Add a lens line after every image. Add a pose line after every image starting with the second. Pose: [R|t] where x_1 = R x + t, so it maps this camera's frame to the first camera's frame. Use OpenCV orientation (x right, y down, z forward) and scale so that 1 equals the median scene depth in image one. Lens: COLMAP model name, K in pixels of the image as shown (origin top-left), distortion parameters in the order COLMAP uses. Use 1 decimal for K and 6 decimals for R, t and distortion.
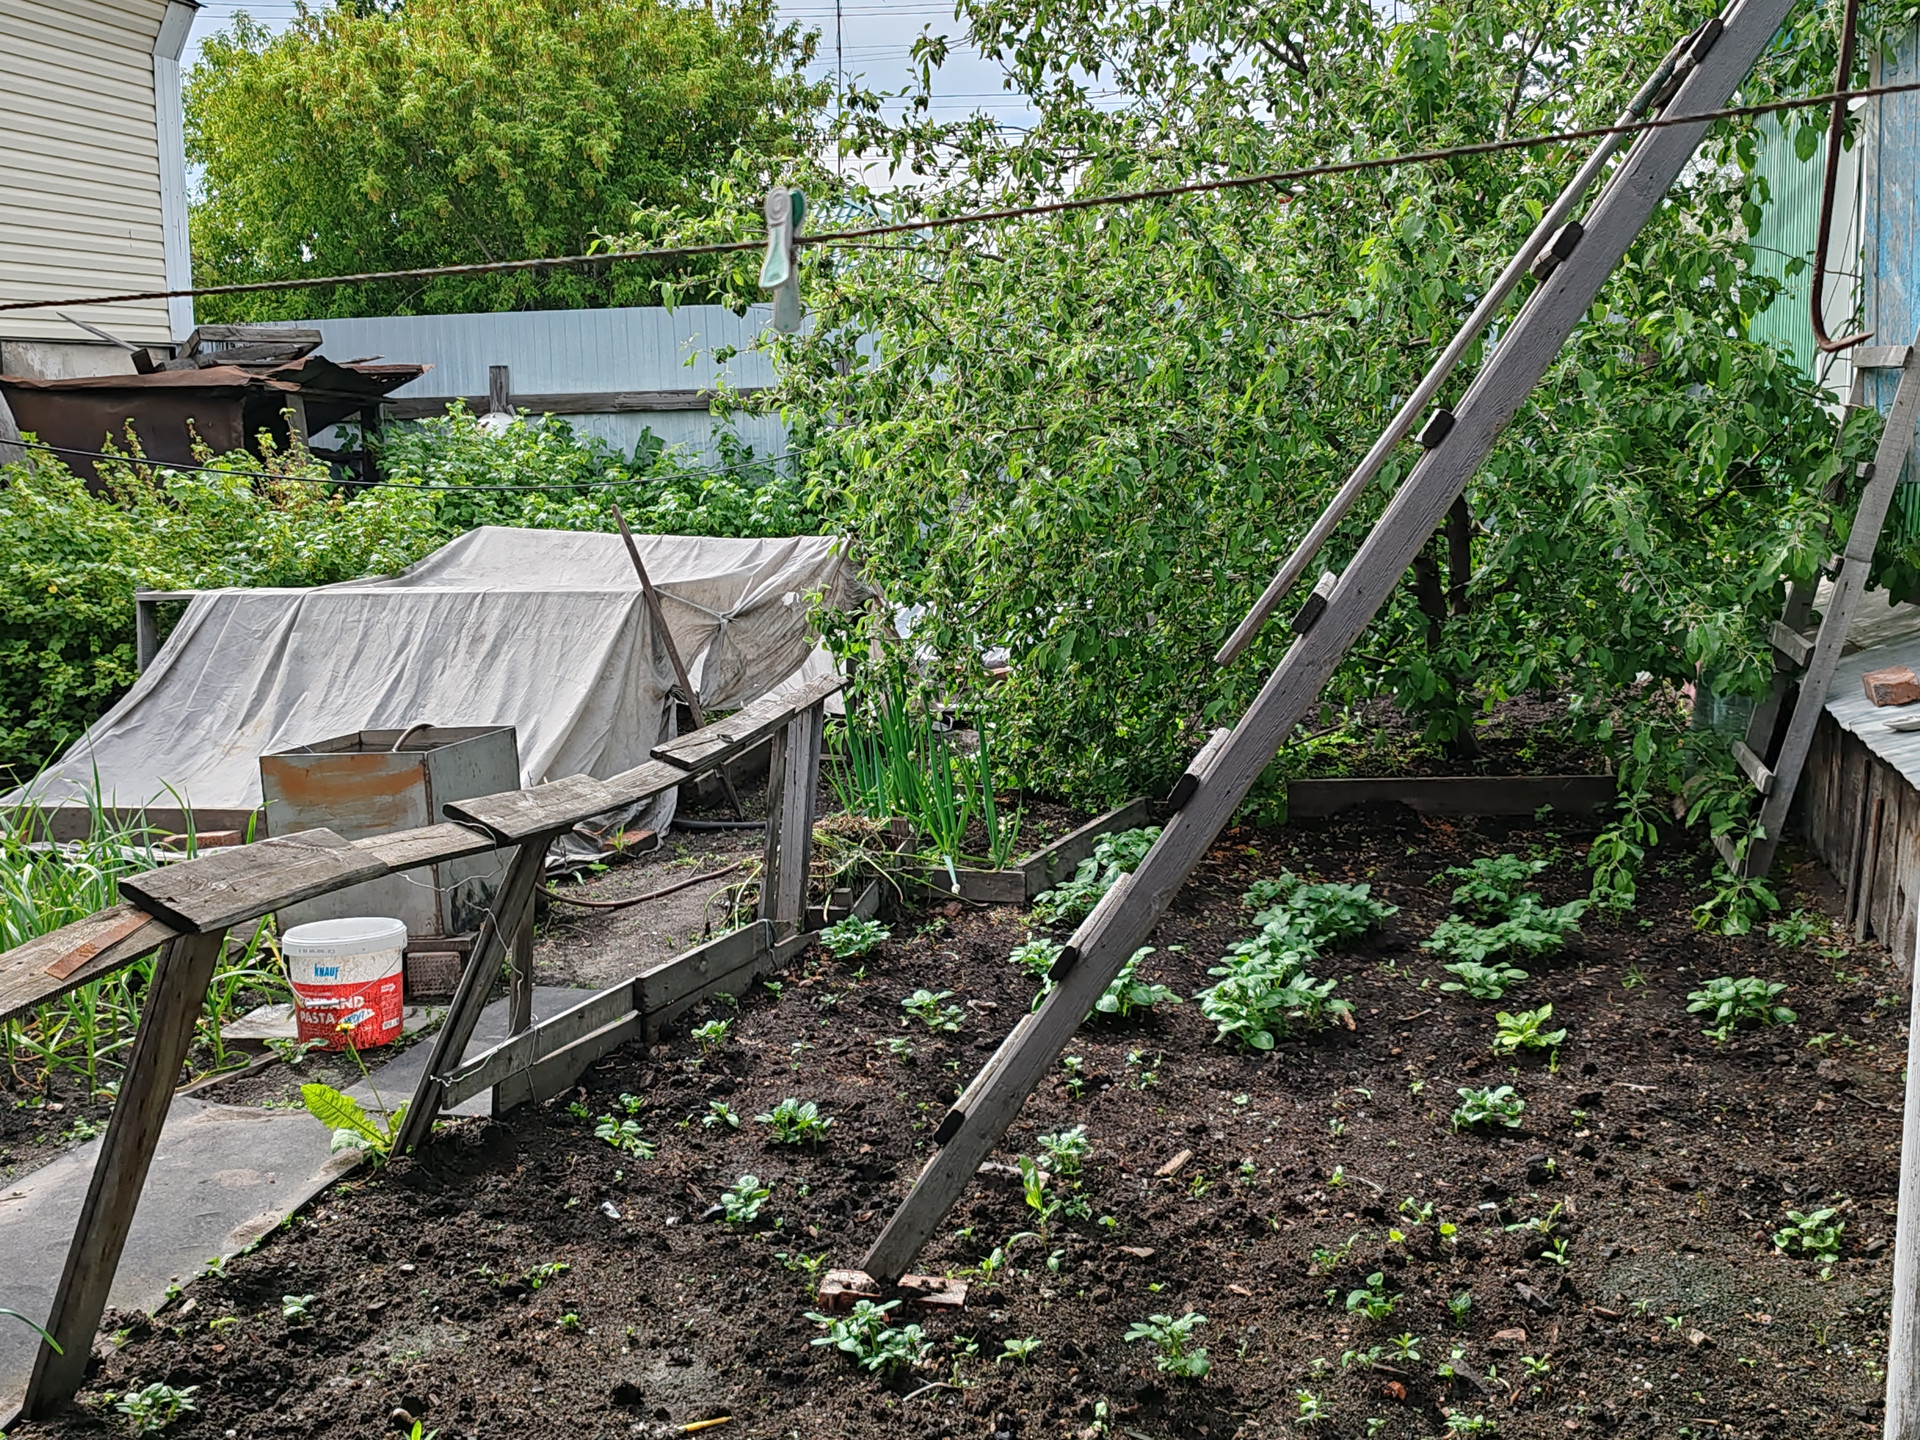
lens RADIAL K [[2218.2, 0, 964.6], [0, 2218.2, 751.1], [0, 0, 1]] dist [0.152378, -0.527675]
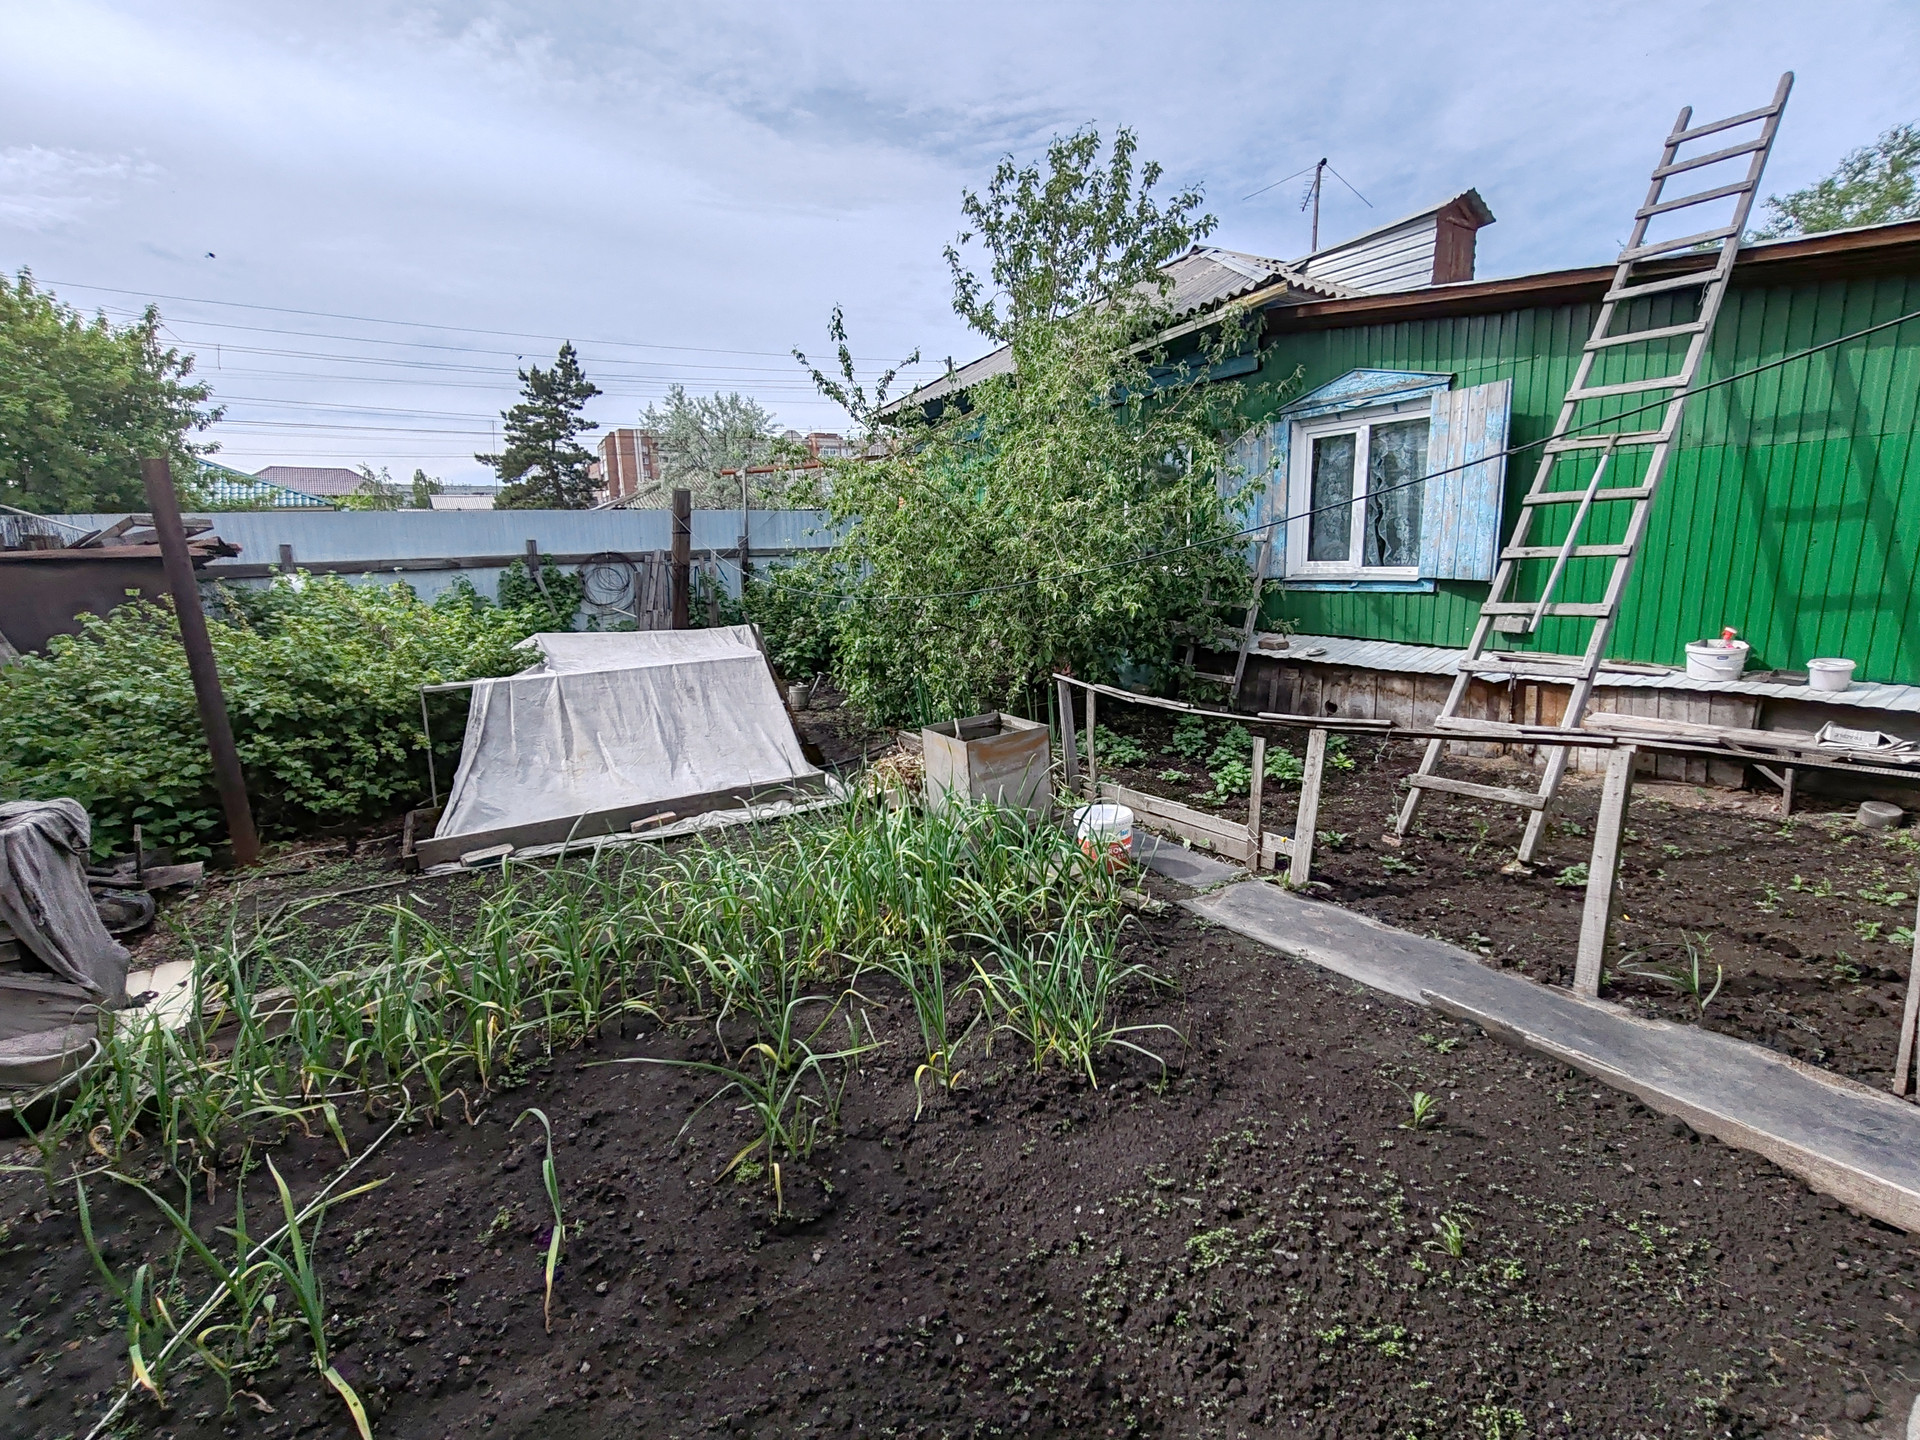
lens RADIAL K [[879.5, 0, 960.0], [0, 879.5, 720.0], [0, 0, 1]] dist [-0.001642, 0.004289]
pose [[0.696027, -0.144974, 0.703228, -0.189244], [0.129153, 0.988708, 0.075997, -0.017386], [-0.706305, 0.037928, 0.706891, 0.112277]]
